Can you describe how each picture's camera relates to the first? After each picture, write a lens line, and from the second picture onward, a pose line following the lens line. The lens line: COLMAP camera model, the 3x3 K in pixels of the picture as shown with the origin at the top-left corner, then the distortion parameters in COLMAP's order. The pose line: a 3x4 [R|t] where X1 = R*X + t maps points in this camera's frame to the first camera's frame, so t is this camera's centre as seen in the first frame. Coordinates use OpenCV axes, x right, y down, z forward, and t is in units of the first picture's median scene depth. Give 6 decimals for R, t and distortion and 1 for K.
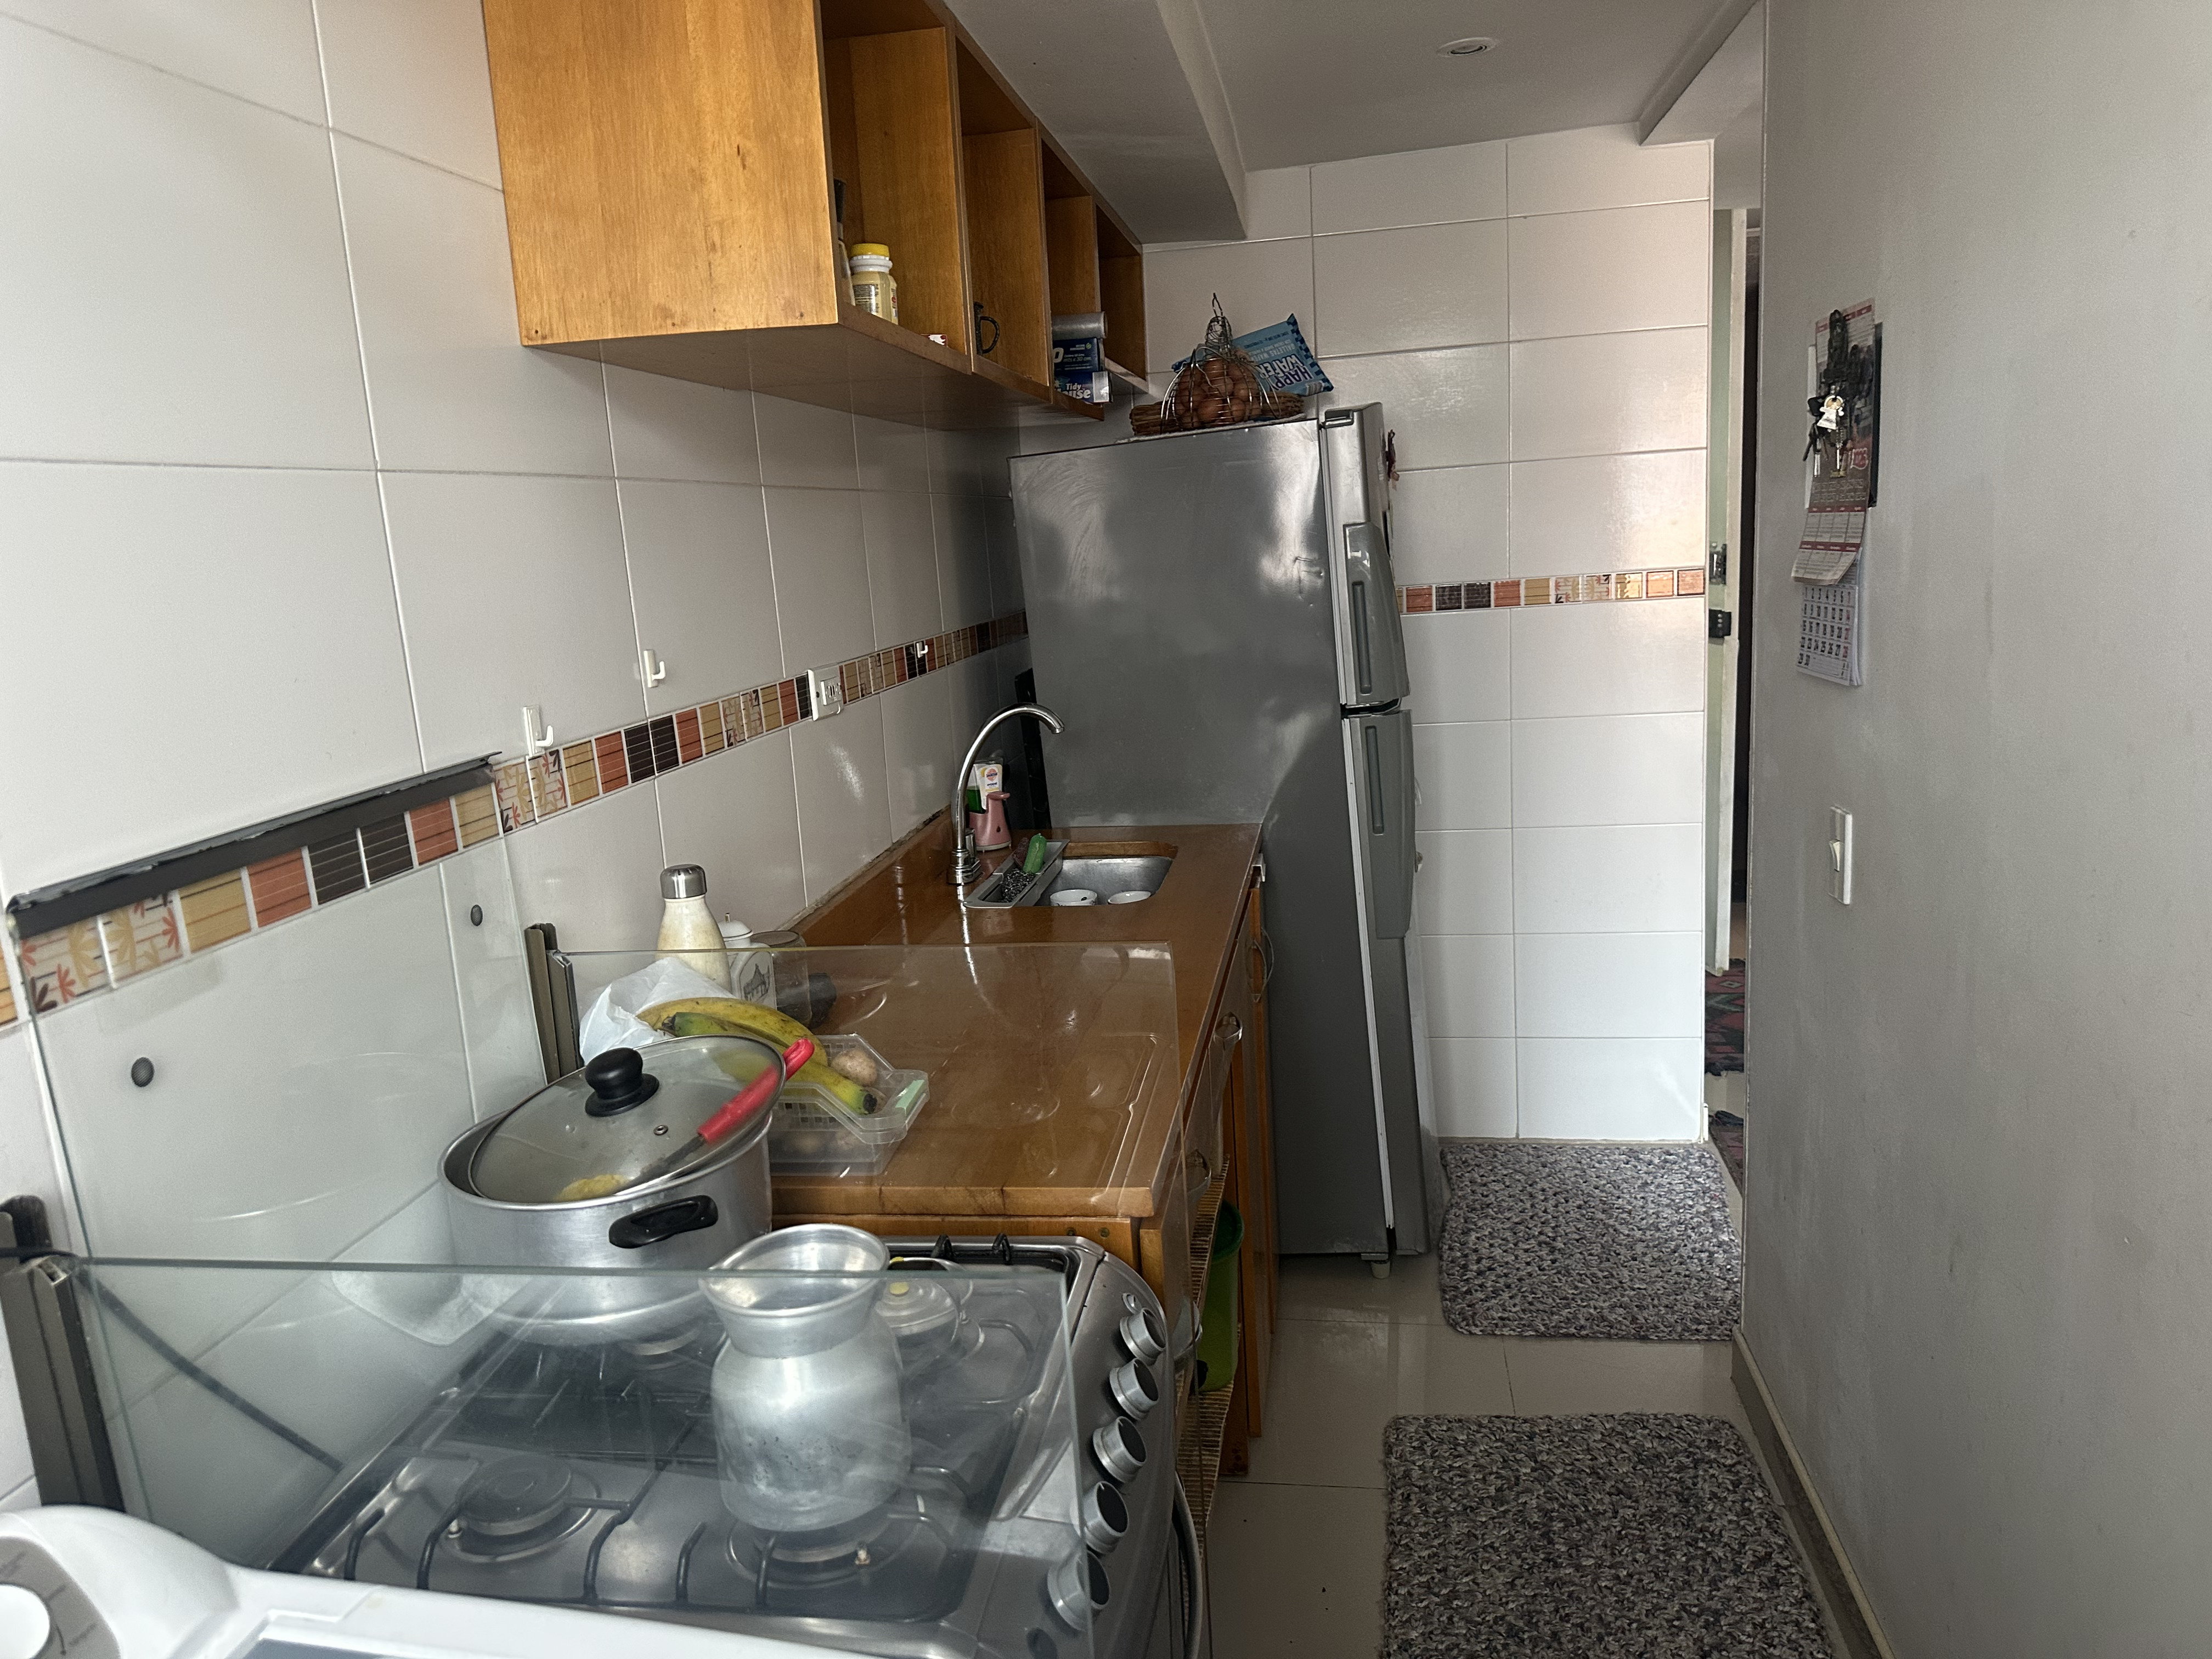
lens RADIAL K [[1560.7, 0, 1106.0], [0, 1560.7, 829.5], [0, 0, 1]] dist [-0.004556, -0.005420]
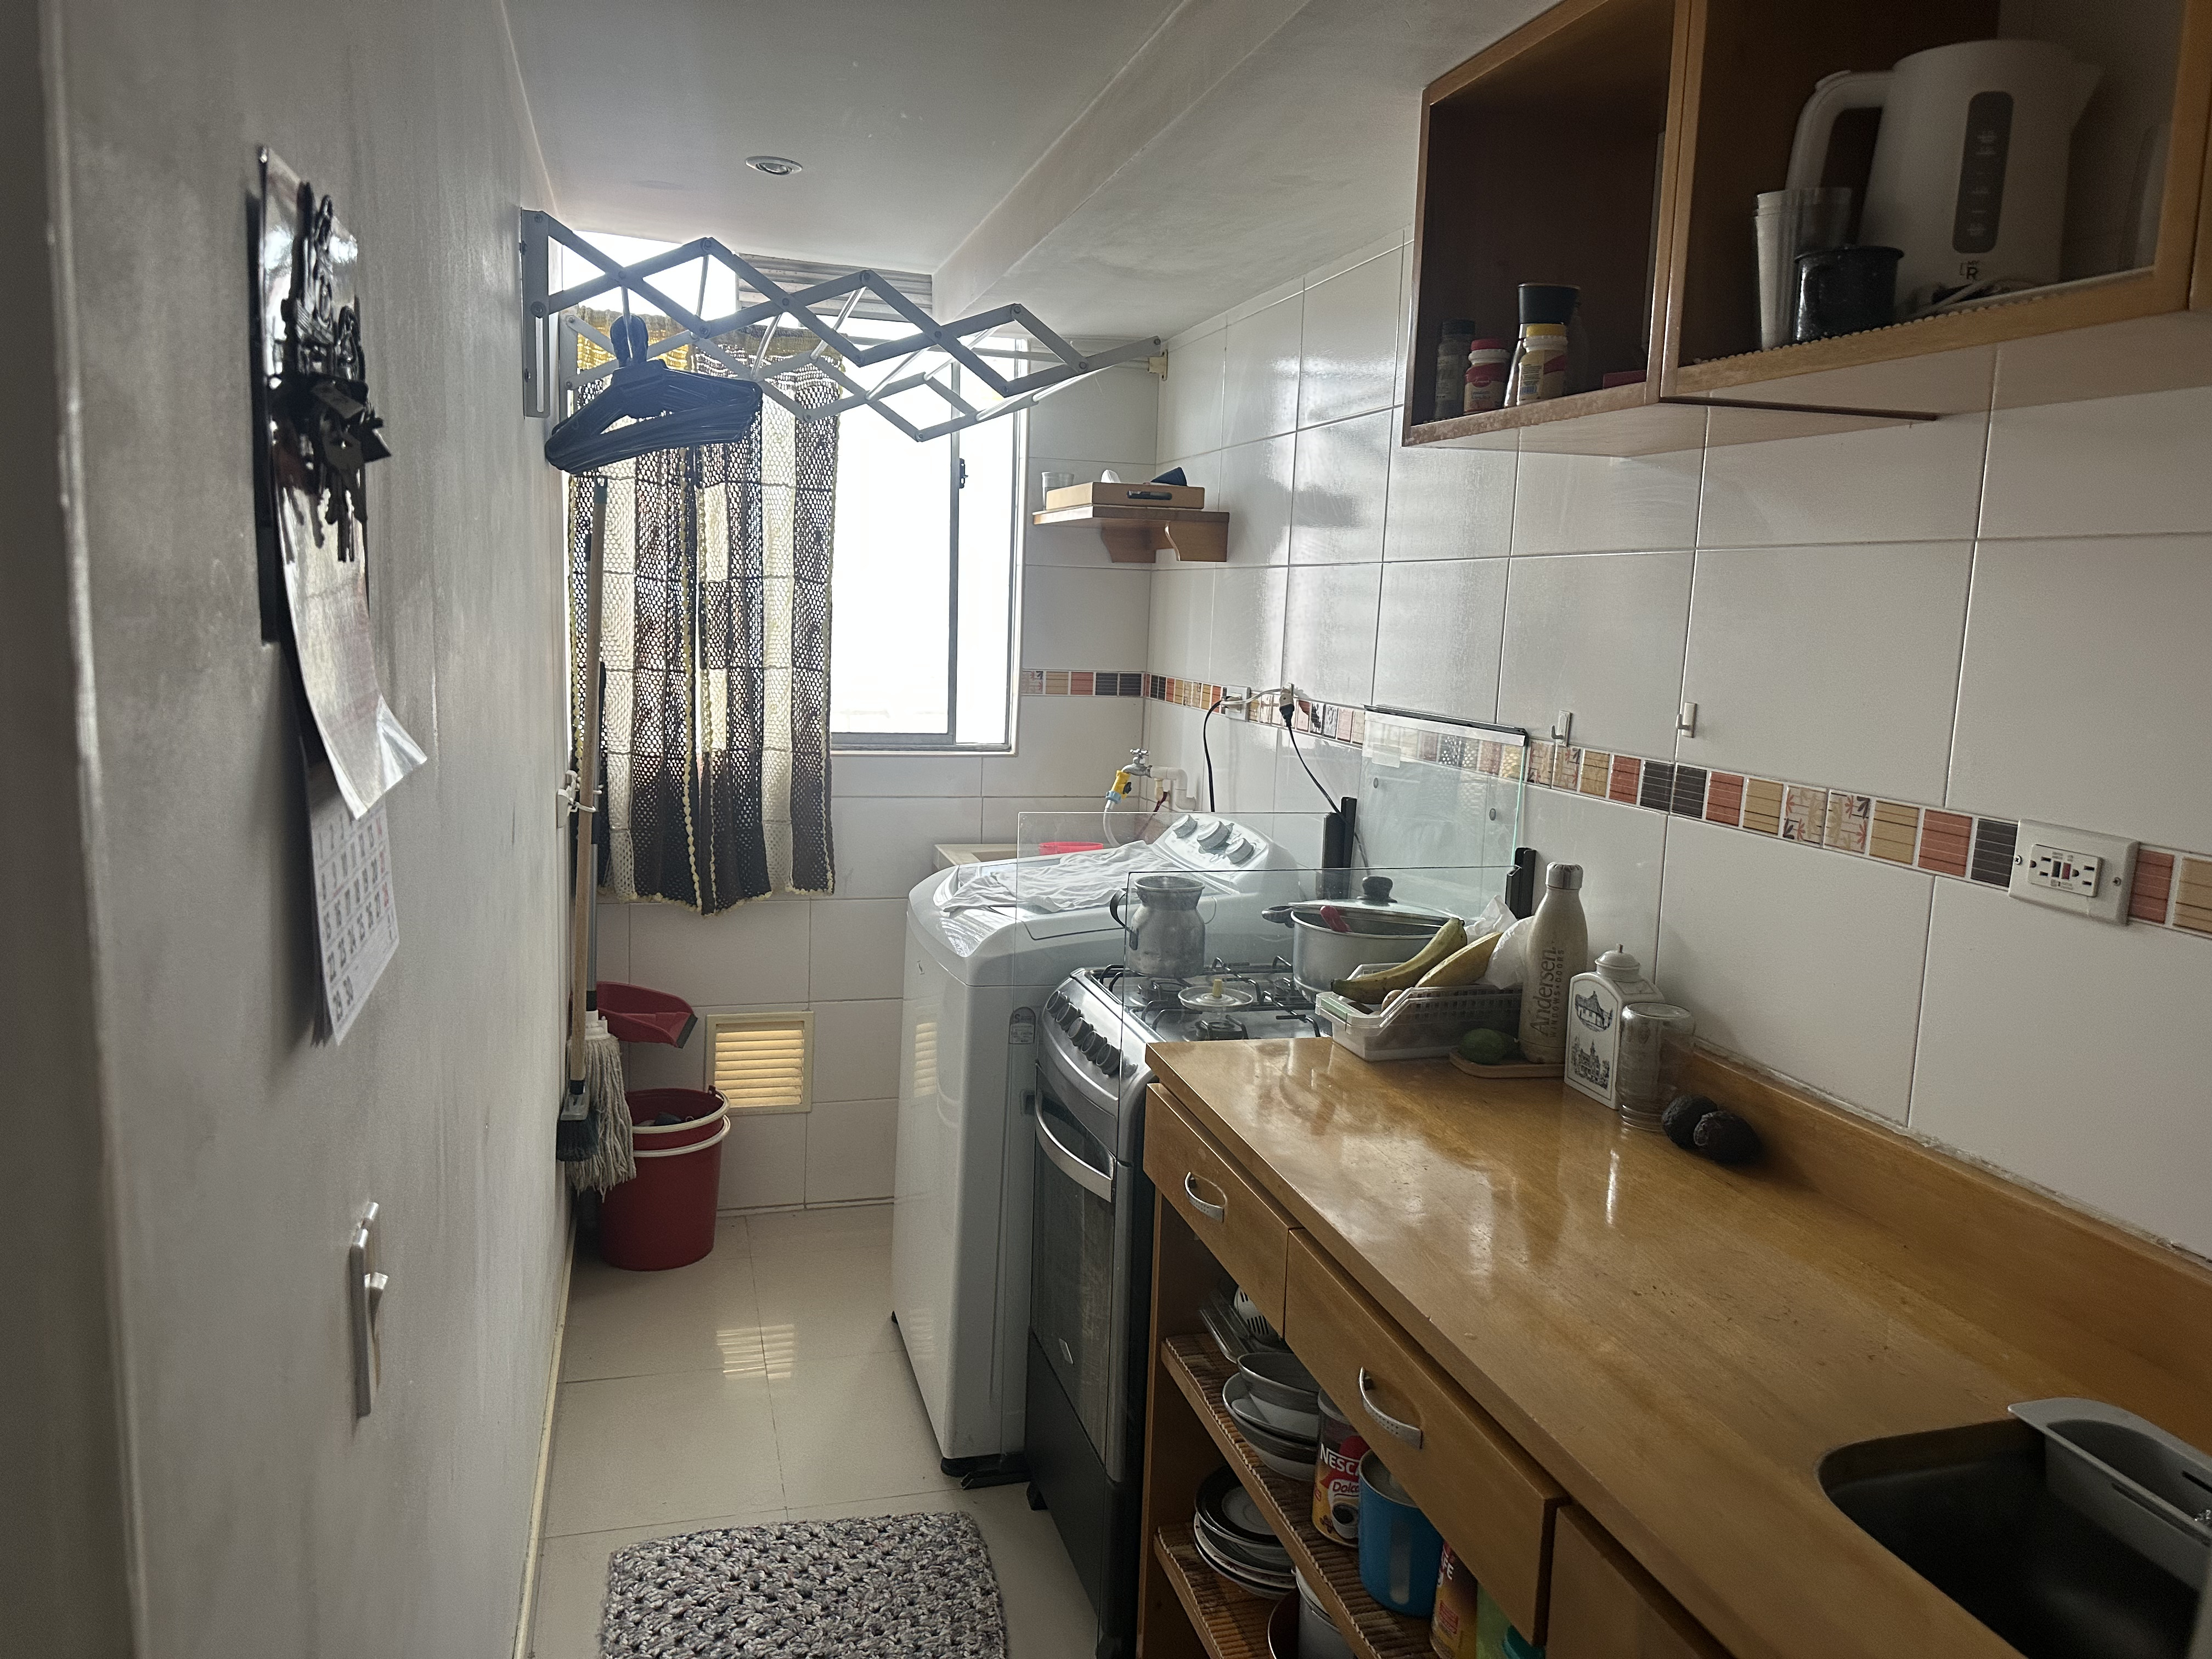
lens RADIAL K [[1560.7, 0, 1106.0], [0, 1560.7, 829.5], [0, 0, 1]] dist [-0.004556, -0.005420]
pose [[-0.897065, 0.204562, -0.391701, 0.539905], [0.050042, 0.927727, 0.369891, -0.463165], [0.439057, 0.312214, -0.842467, 1.740442]]
